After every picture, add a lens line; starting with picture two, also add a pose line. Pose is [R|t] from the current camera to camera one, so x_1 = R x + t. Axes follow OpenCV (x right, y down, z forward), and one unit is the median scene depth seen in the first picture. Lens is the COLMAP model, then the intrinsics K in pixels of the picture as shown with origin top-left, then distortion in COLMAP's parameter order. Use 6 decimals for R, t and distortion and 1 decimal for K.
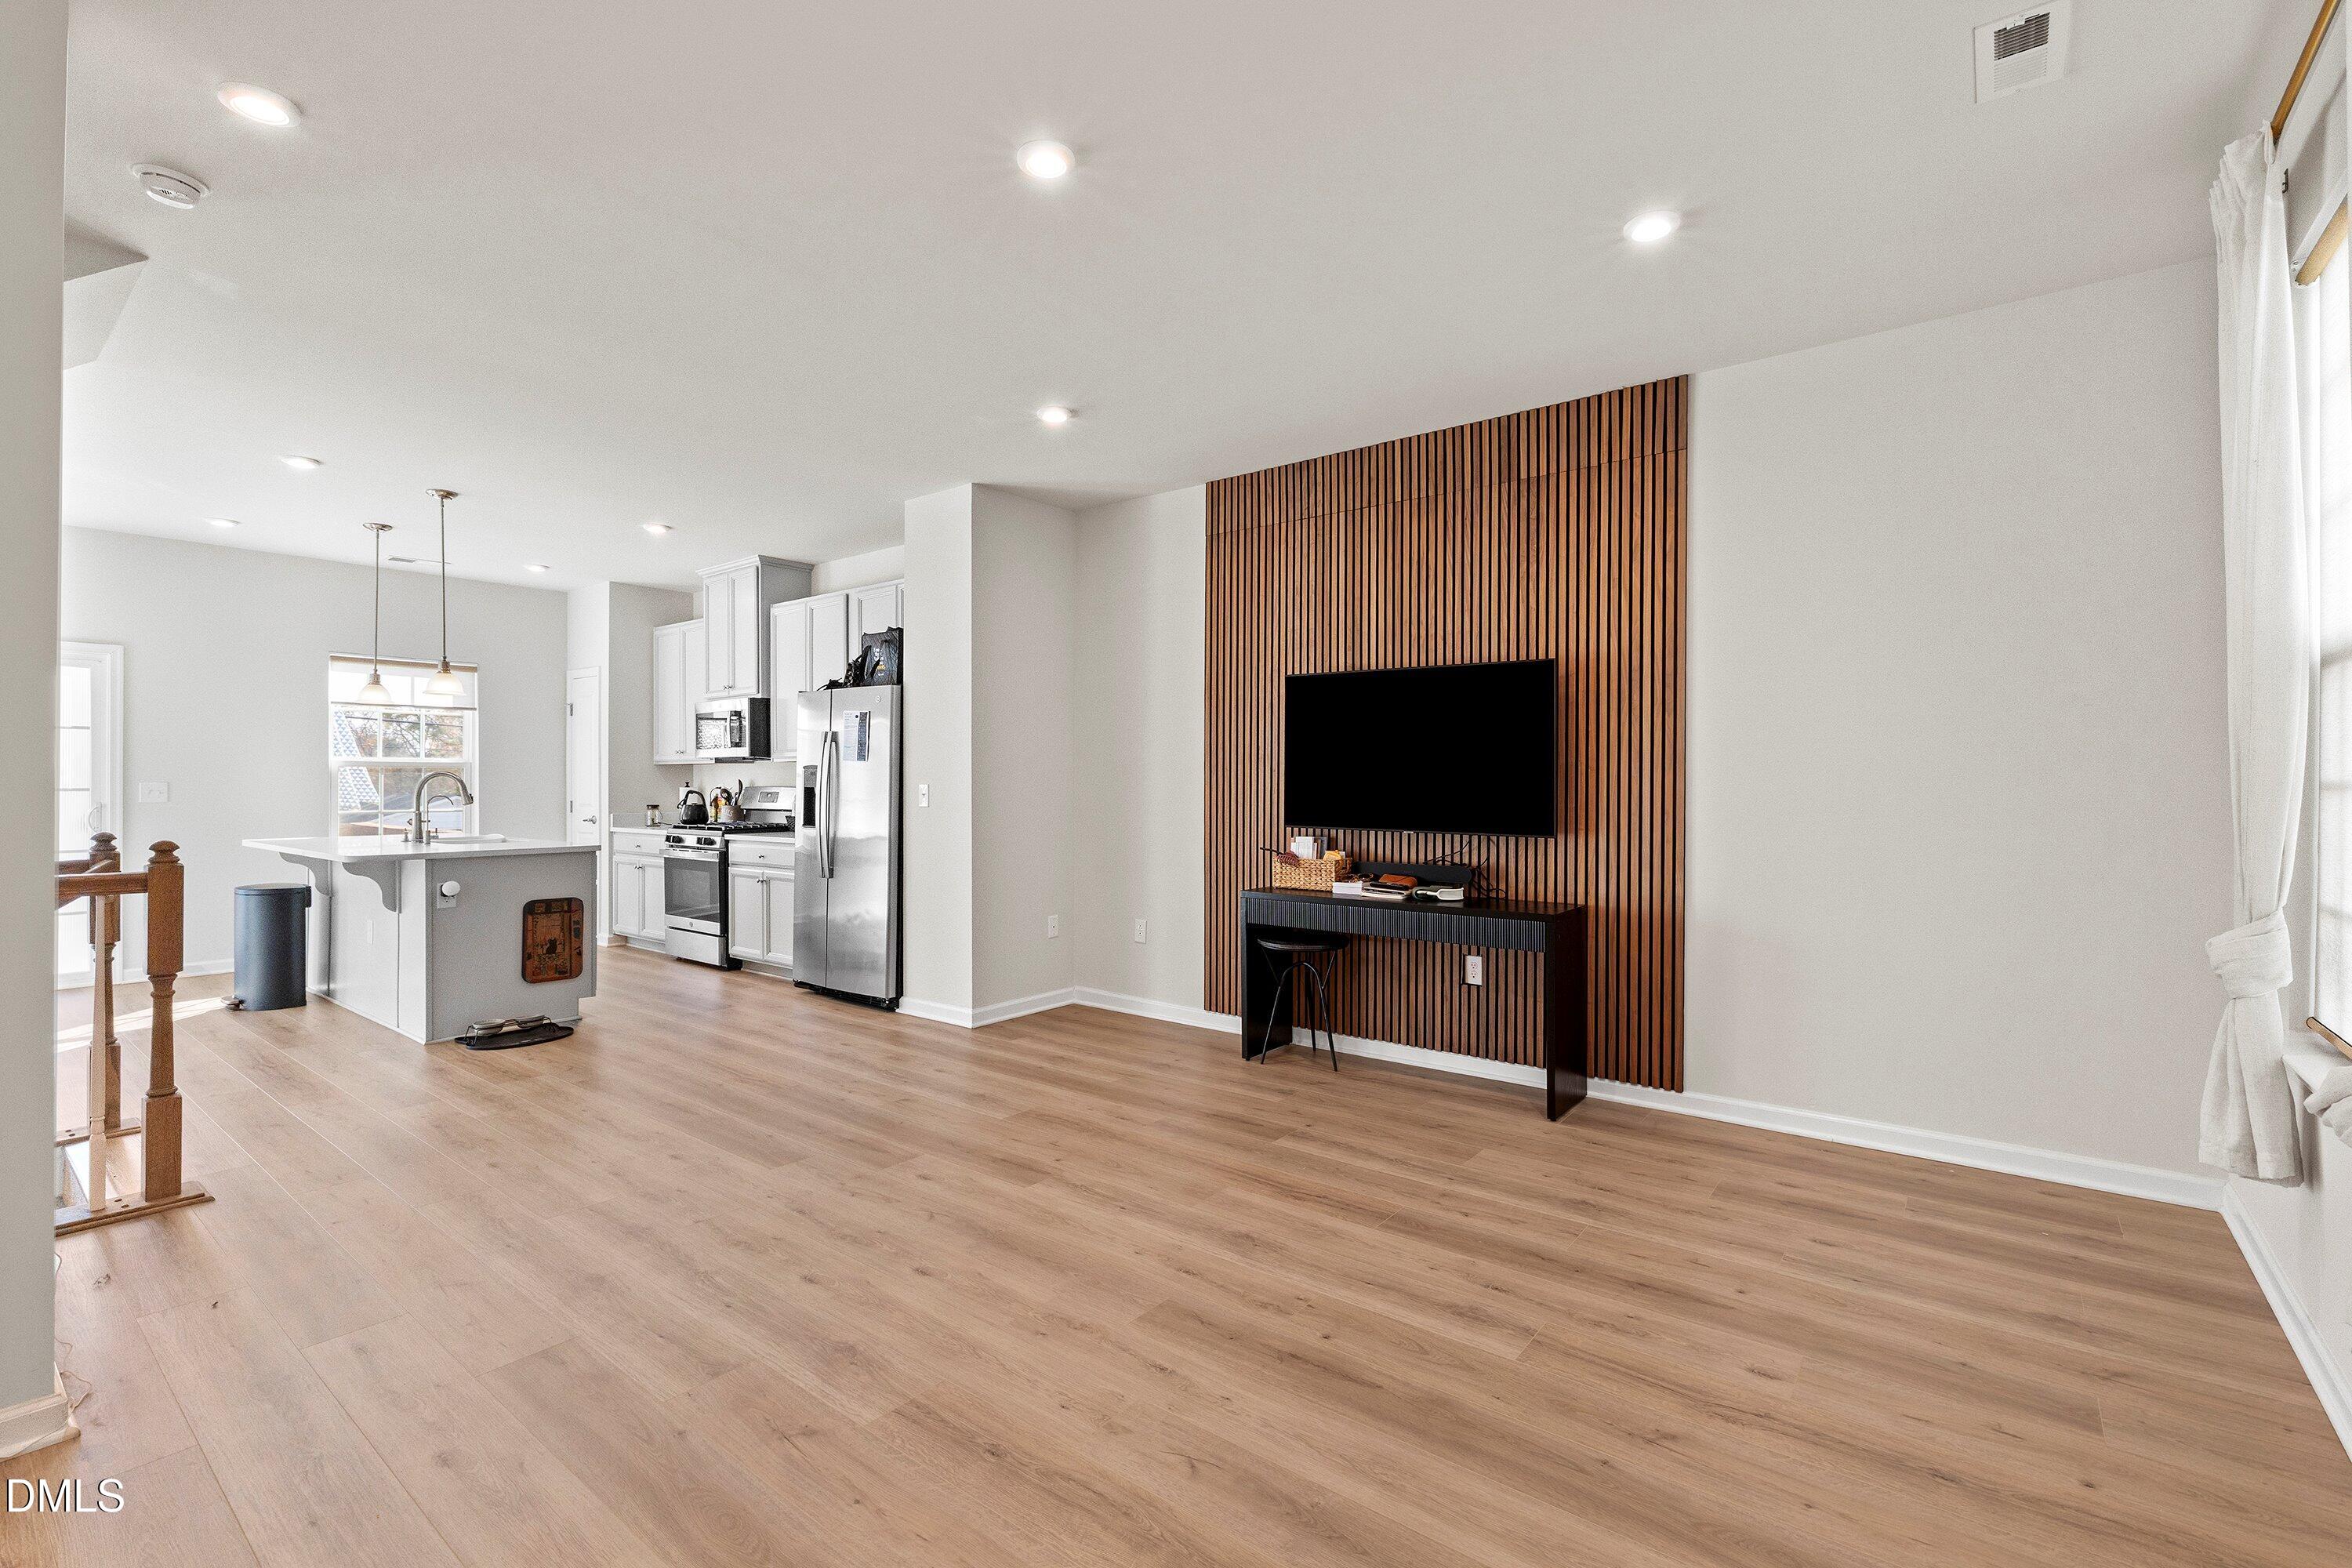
lens RADIAL K [[1029.3, 0, 1186.9], [0, 1029.3, 791.1], [0, 0, 1]] dist [0.005917, 0.000089]
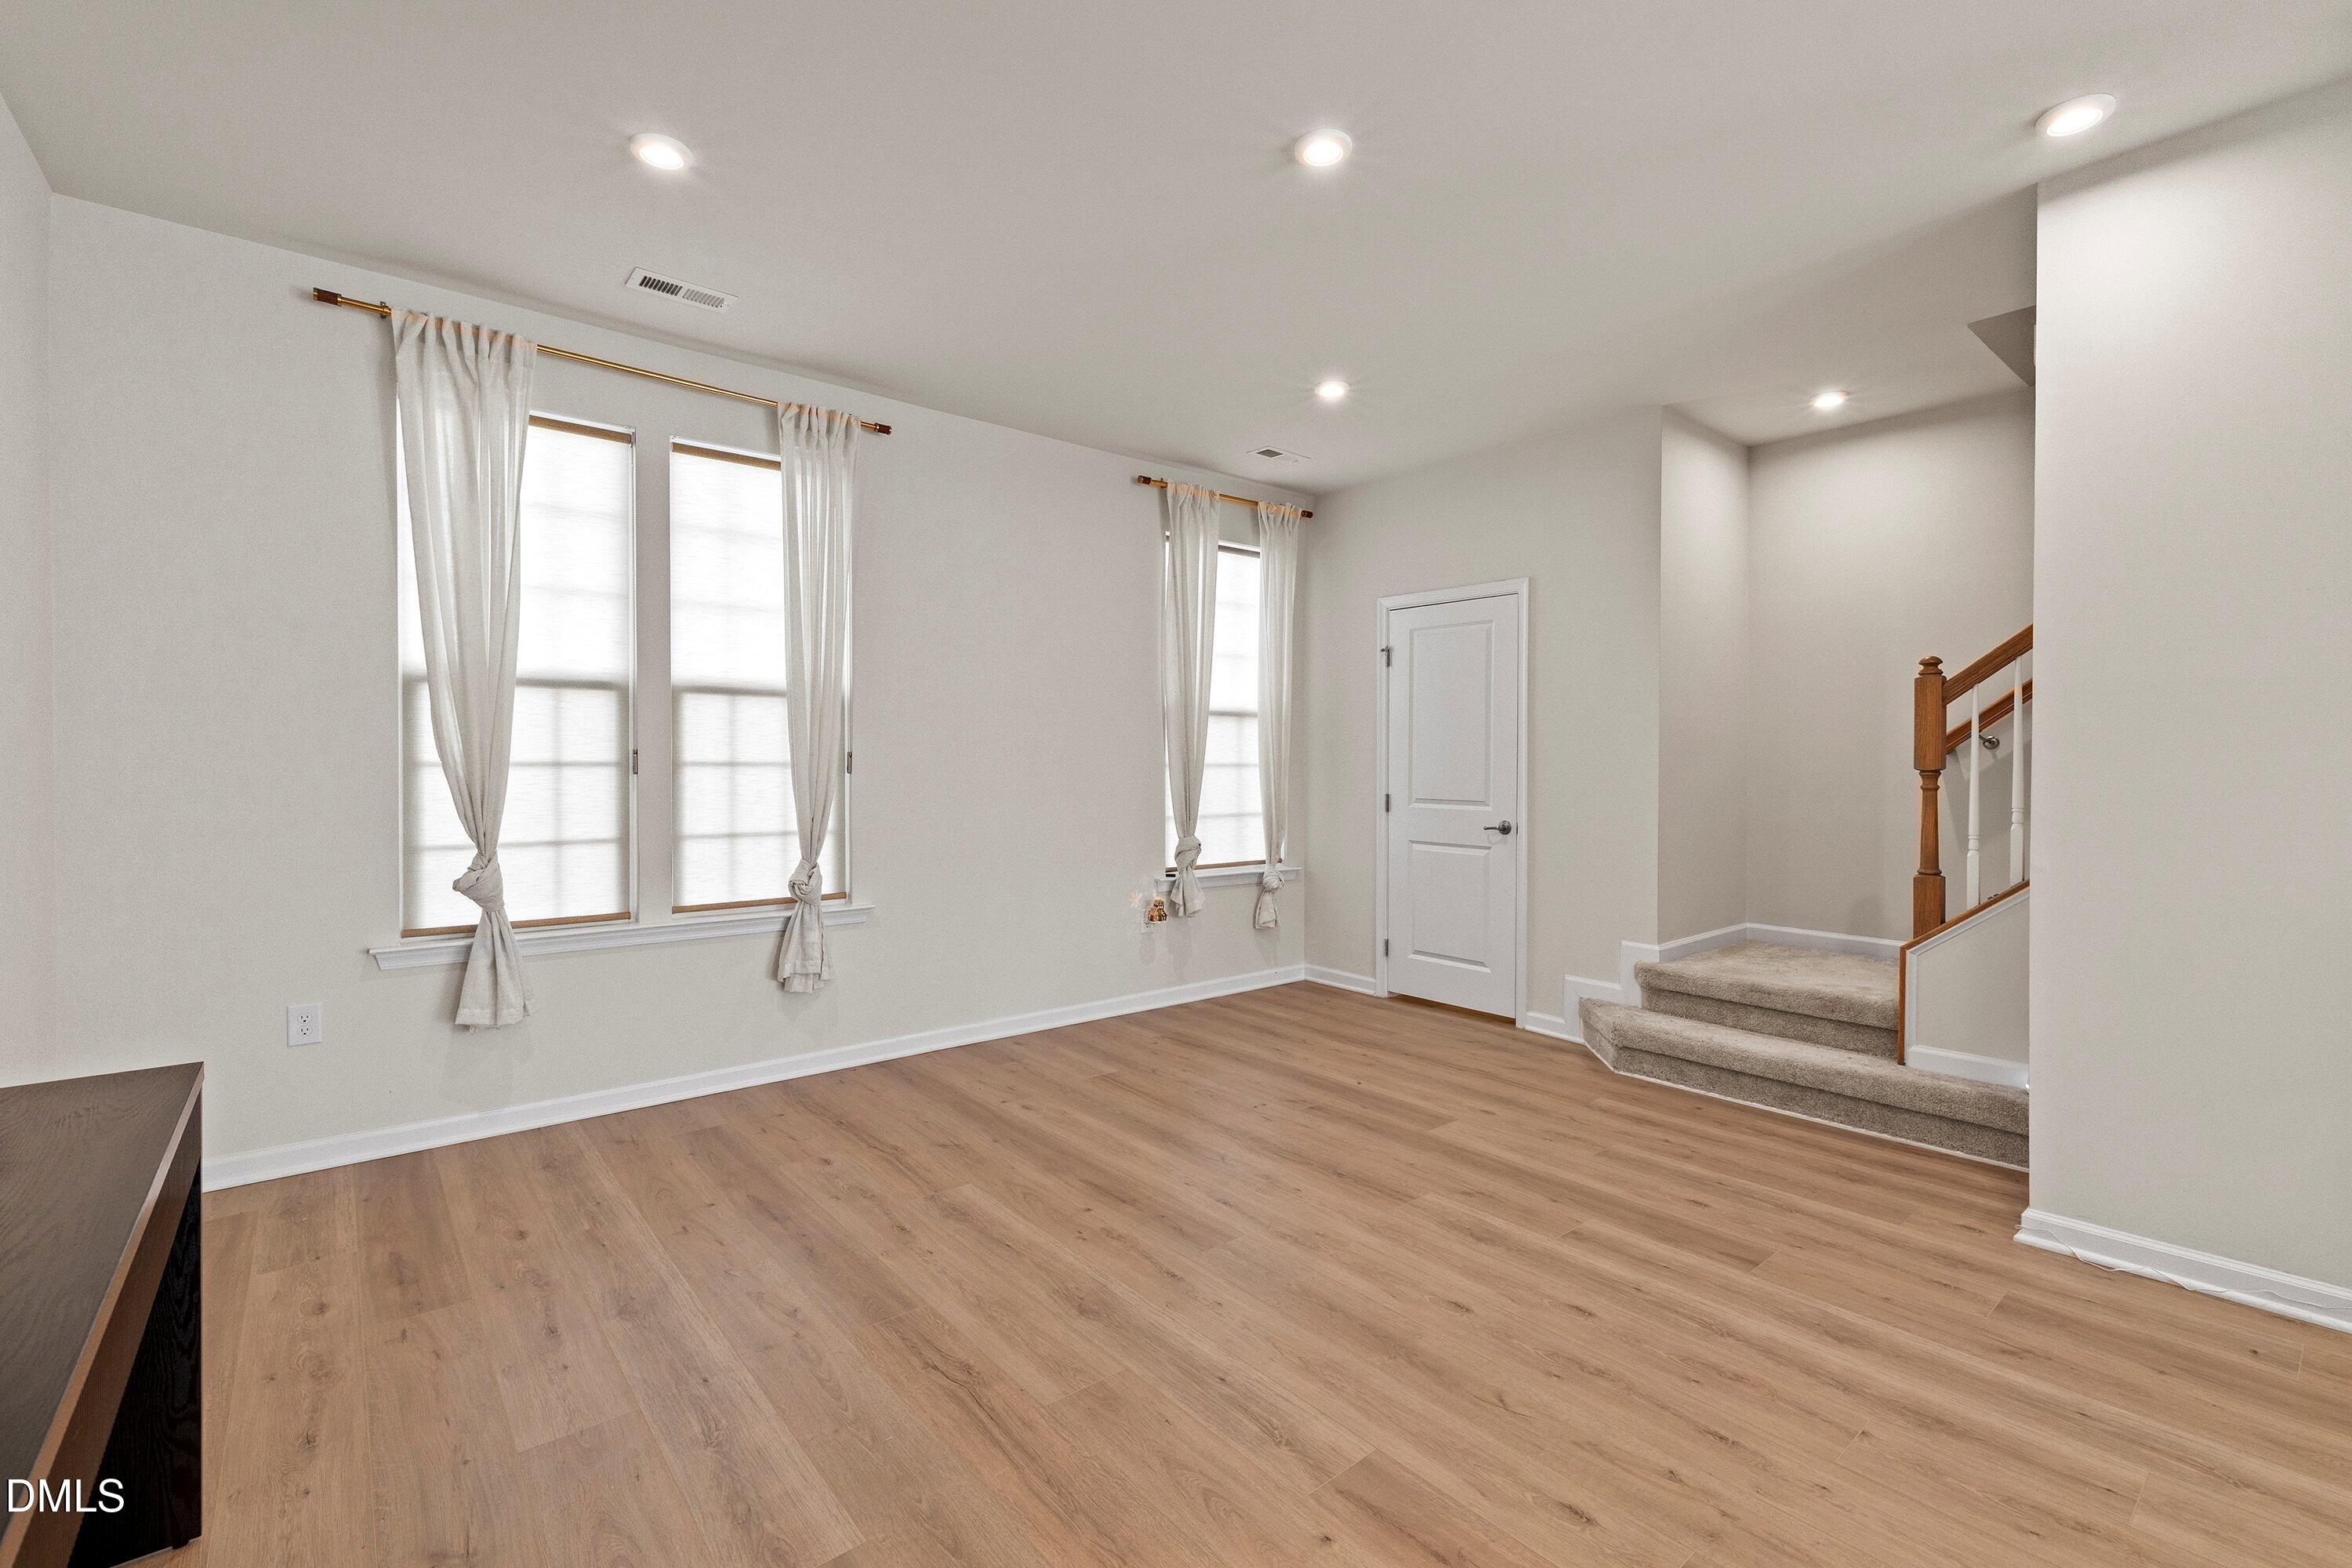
lens RADIAL K [[1027.3, 0, 1181.4], [0, 1027.3, 773.7], [0, 0, 1]] dist [0.001288, -0.000061]
pose [[-0.977253, -0.004874, 0.212023, -0.126473], [-0.001183, 0.999846, 0.017533, -0.009602], [-0.212076, 0.016884, -0.977107, 1.176153]]
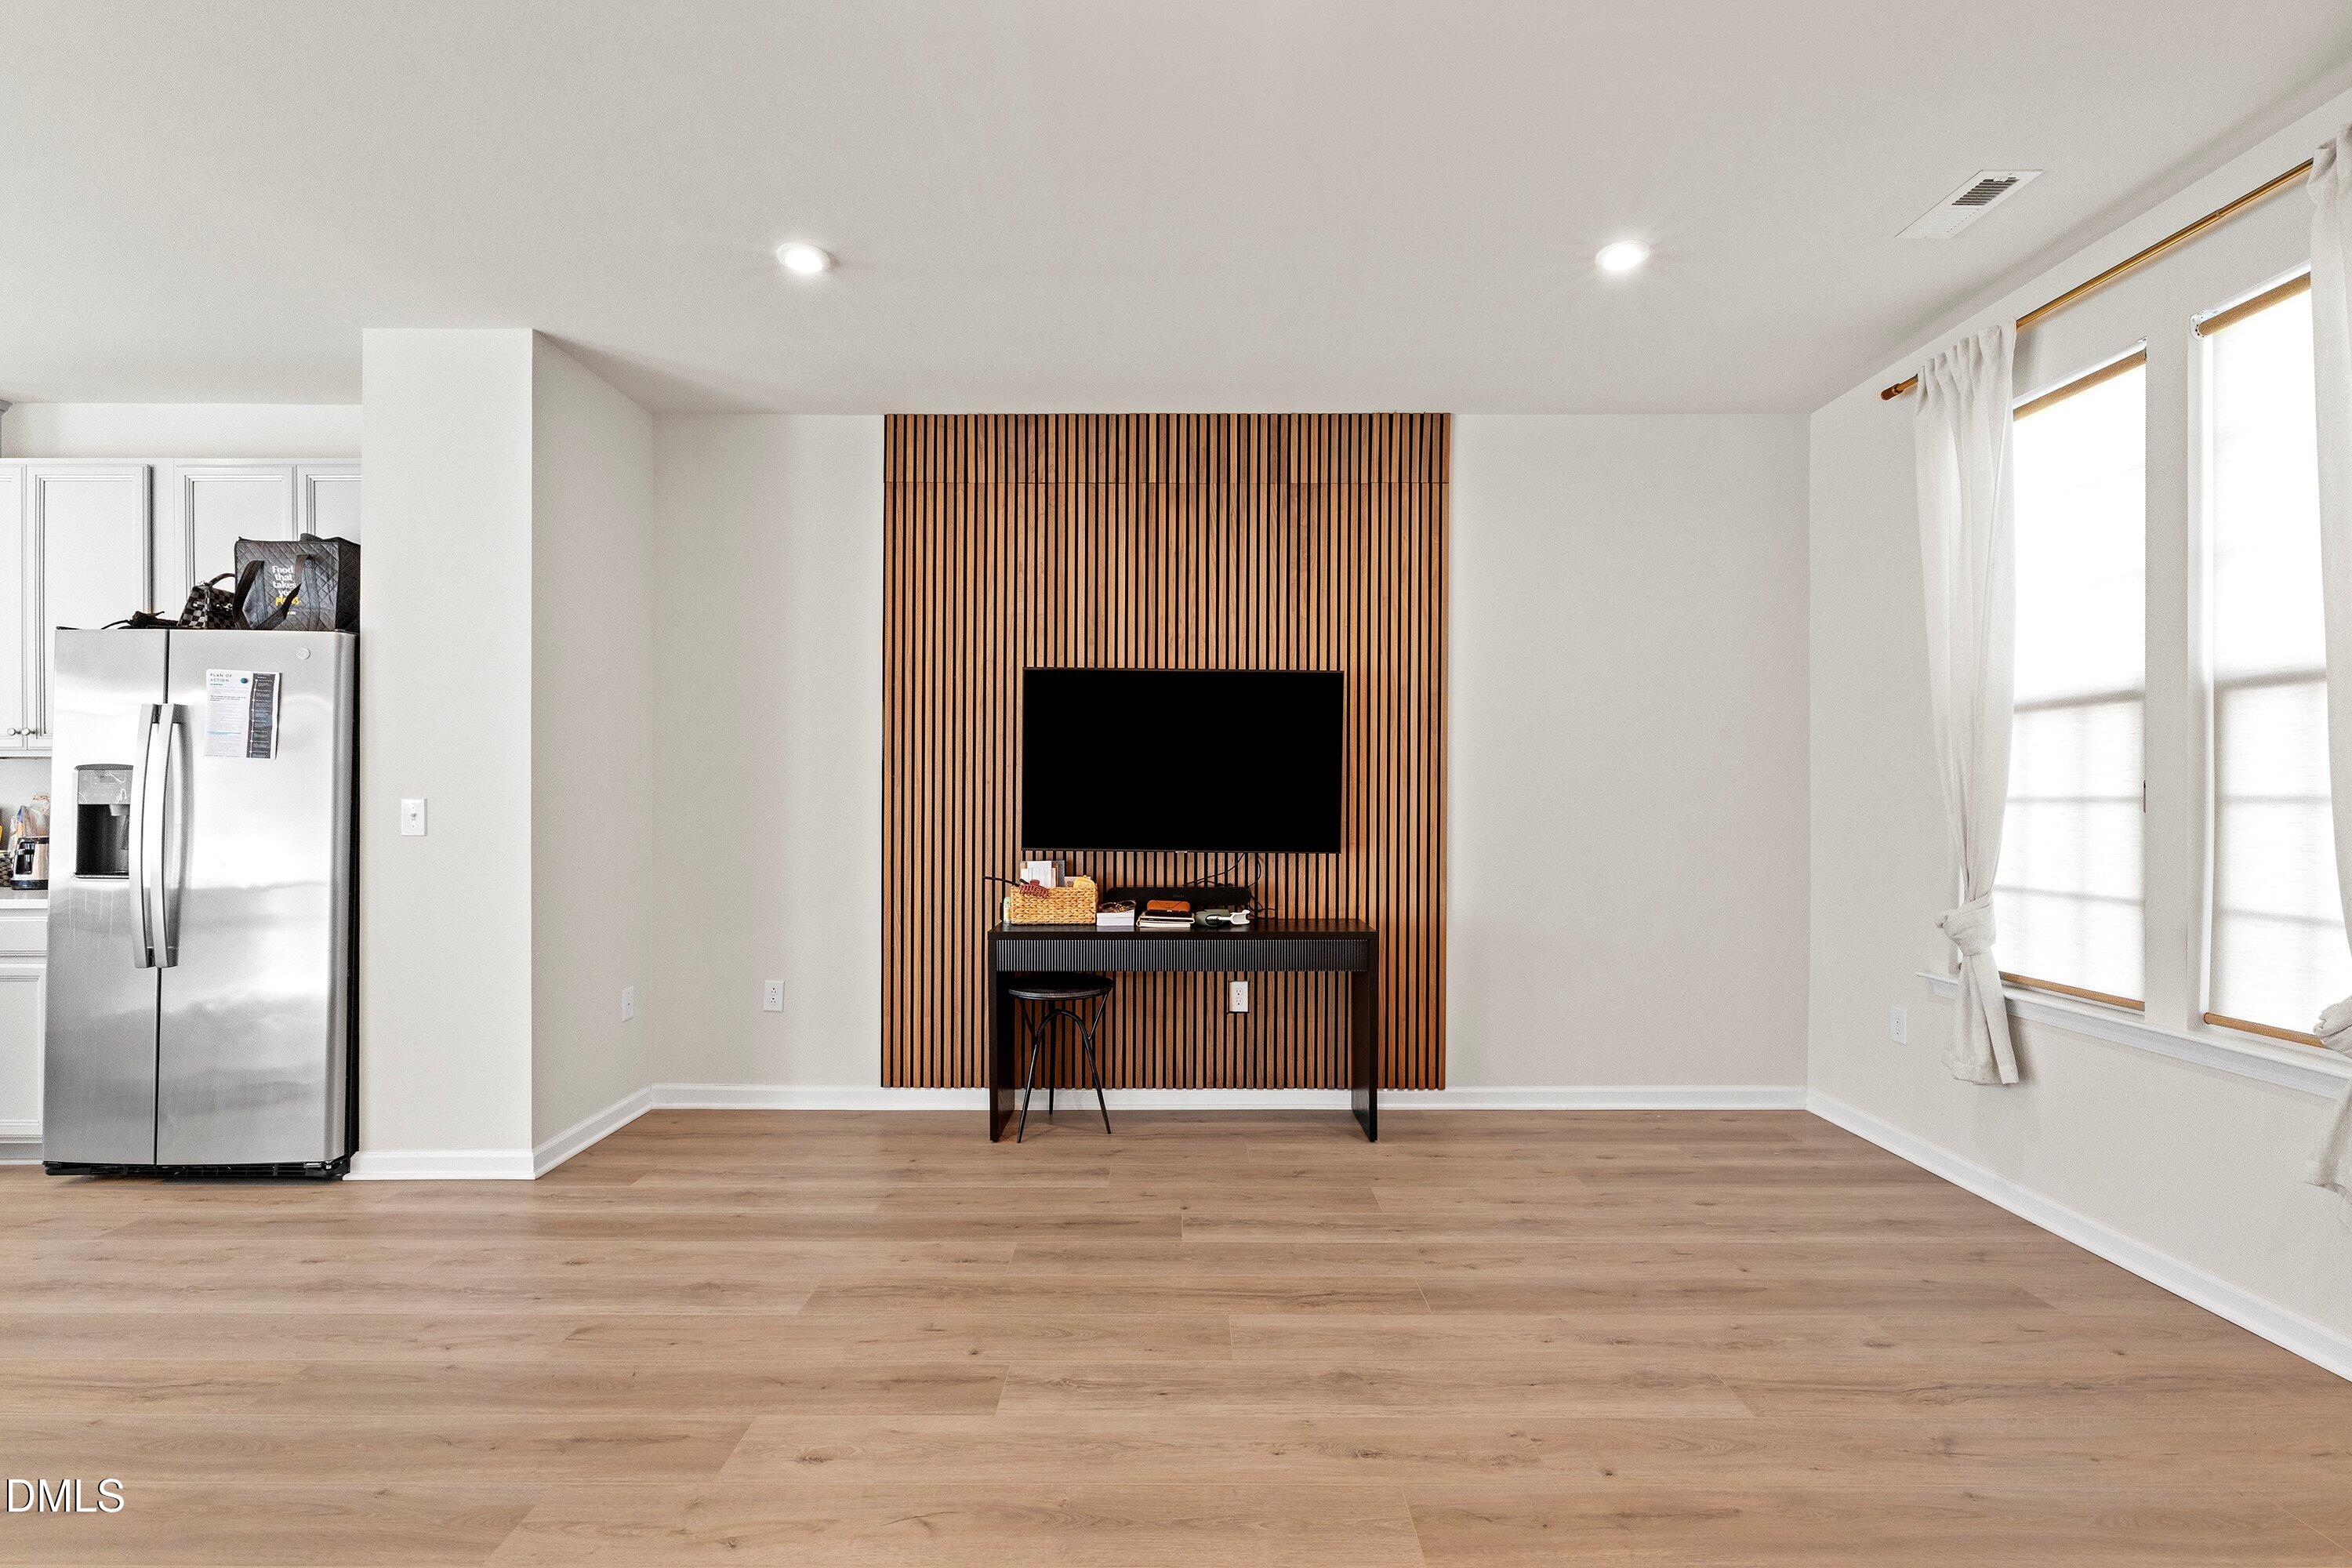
lens RADIAL K [[1016.2, 0, 1178.8], [0, 1016.2, 805.6], [0, 0, 1]] dist [0.004529, -0.000436]
pose [[0.790385, -0.004428, 0.612595, -0.339524], [0.004307, 0.999989, 0.001671, -0.002220], [-0.612596, 0.001317, 0.790395, 0.306904]]
